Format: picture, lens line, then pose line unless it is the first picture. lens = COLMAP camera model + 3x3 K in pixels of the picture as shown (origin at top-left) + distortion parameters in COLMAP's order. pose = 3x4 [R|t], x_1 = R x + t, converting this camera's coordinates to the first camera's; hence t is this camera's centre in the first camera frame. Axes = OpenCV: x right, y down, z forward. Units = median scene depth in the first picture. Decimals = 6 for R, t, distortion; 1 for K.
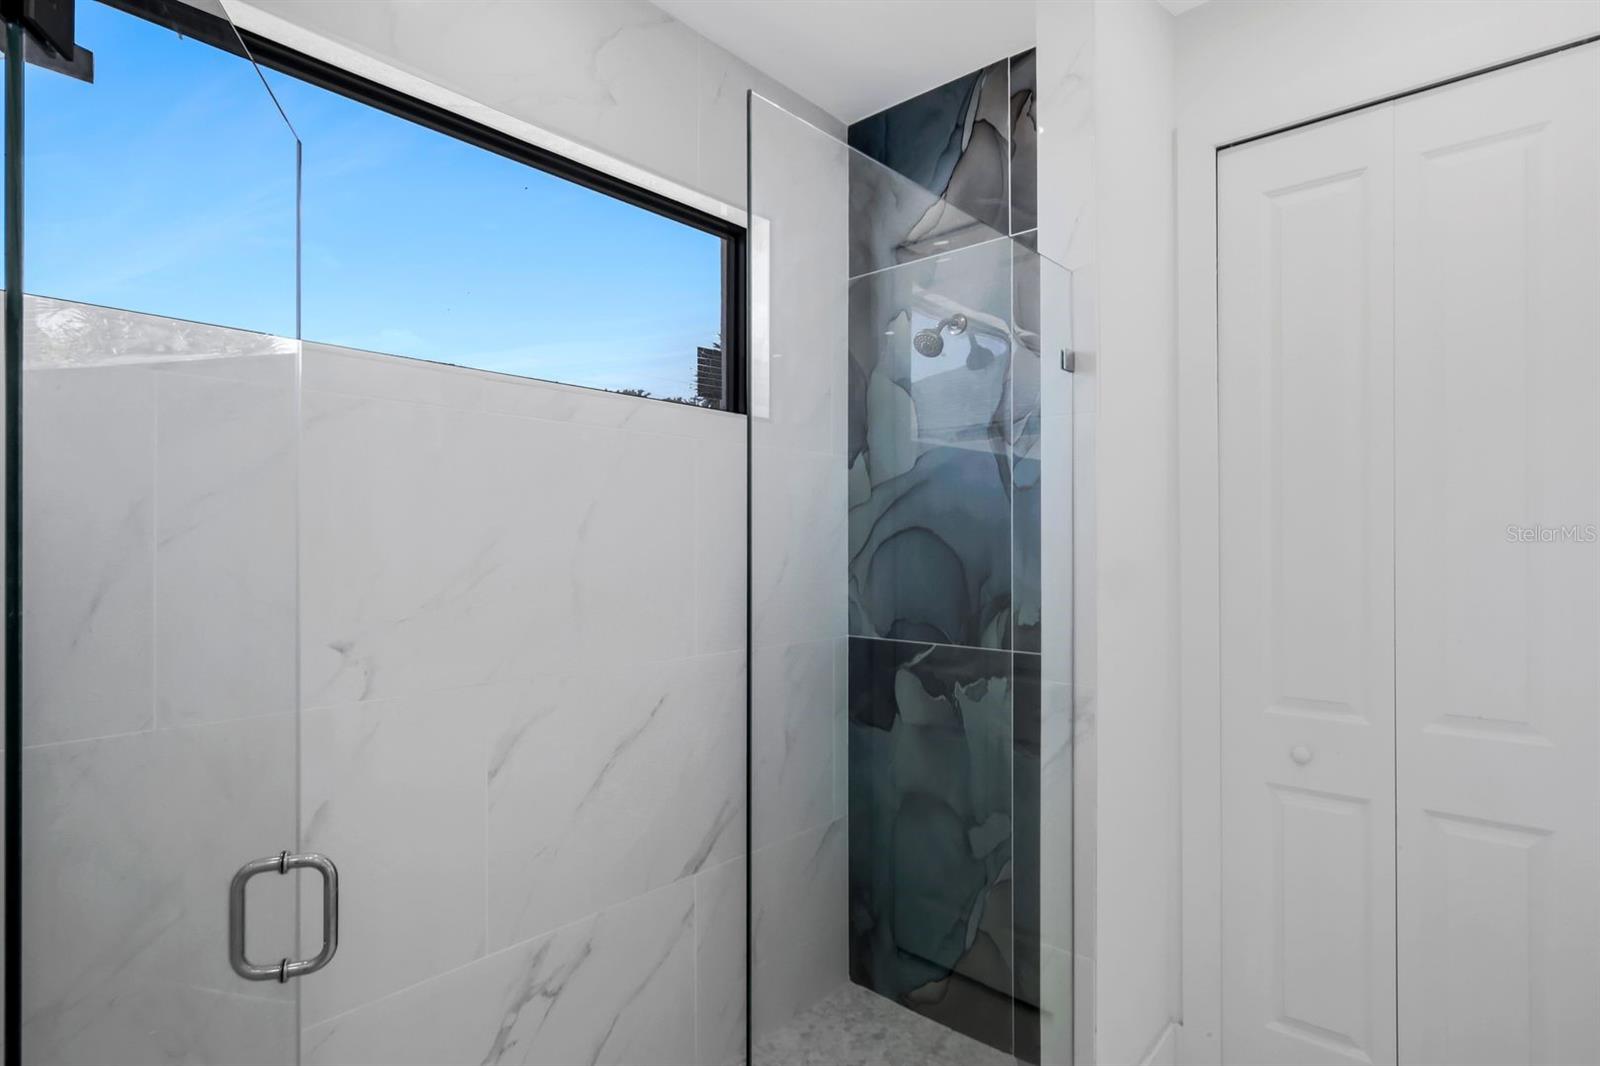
lens RADIAL K [[830.9, 0, 800.0], [0, 830.9, 533.0], [0, 0, 1]] dist [-0.001690, -0.000423]
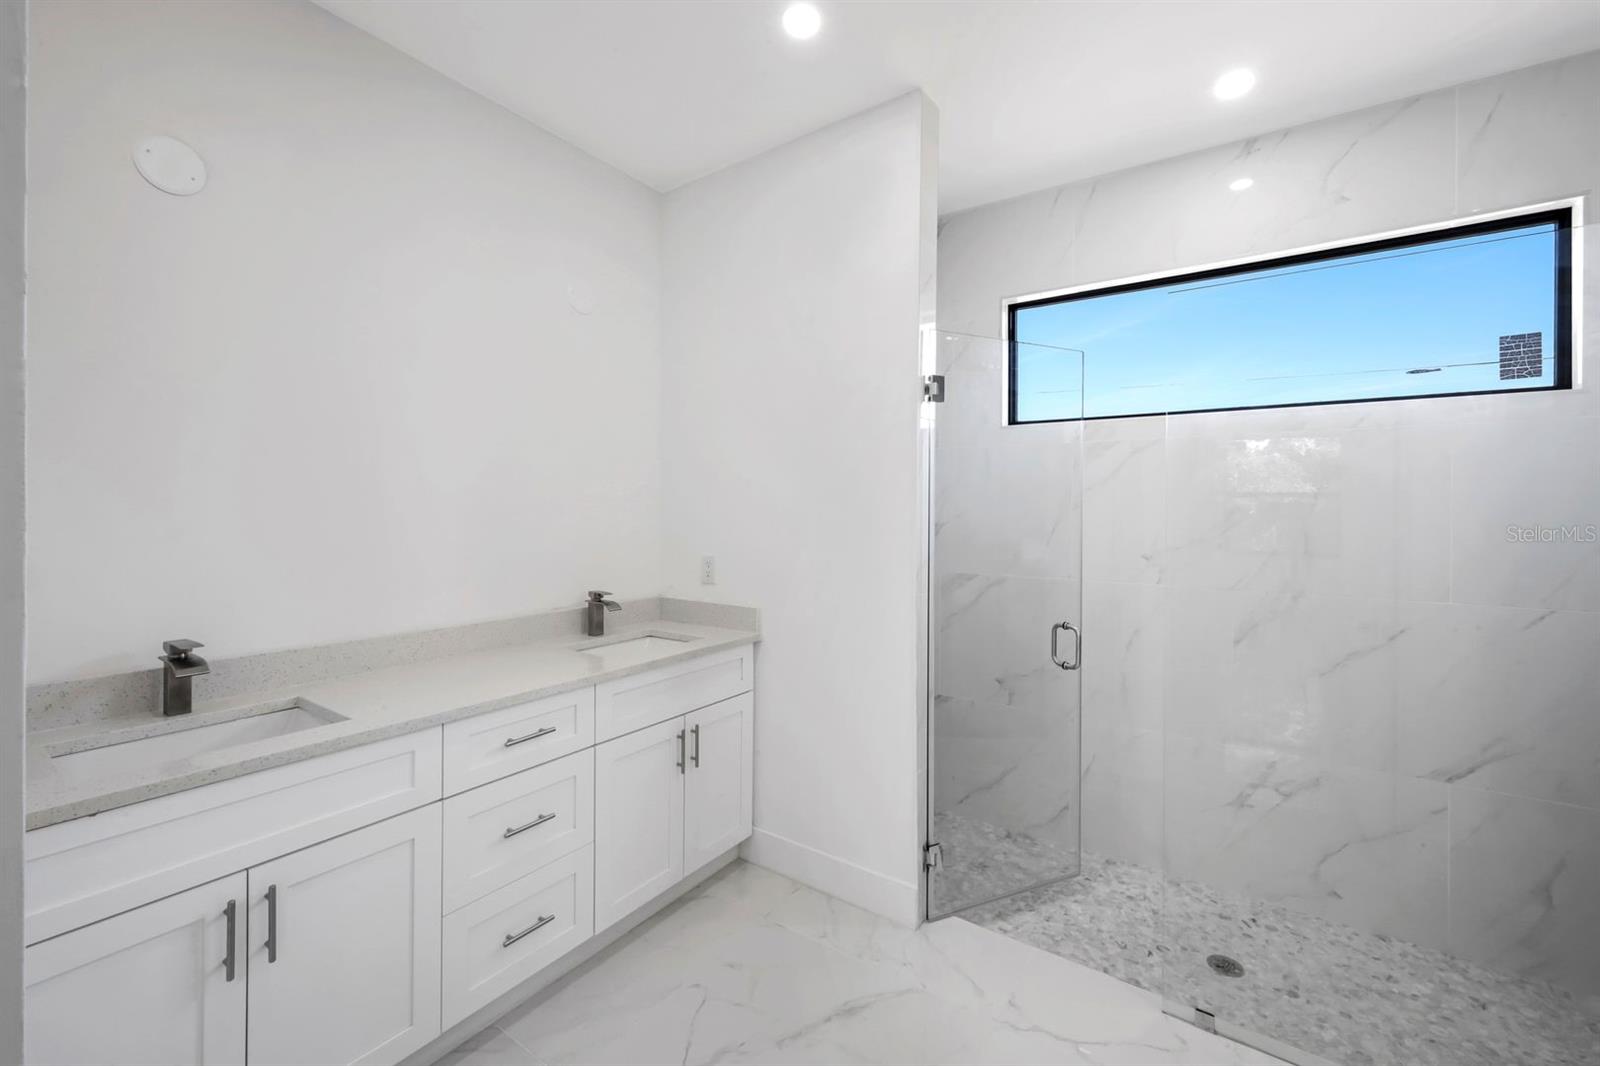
lens RADIAL K [[654.4, 0, 794.1], [0, 654.4, 516.1], [0, 0, 1]] dist [0.000370, -0.000071]
pose [[0.115305, 0.010308, -0.993277, 0.826244], [0.000748, 0.999945, 0.010464, 0.011843], [0.993330, -0.001949, 0.115291, -0.067815]]
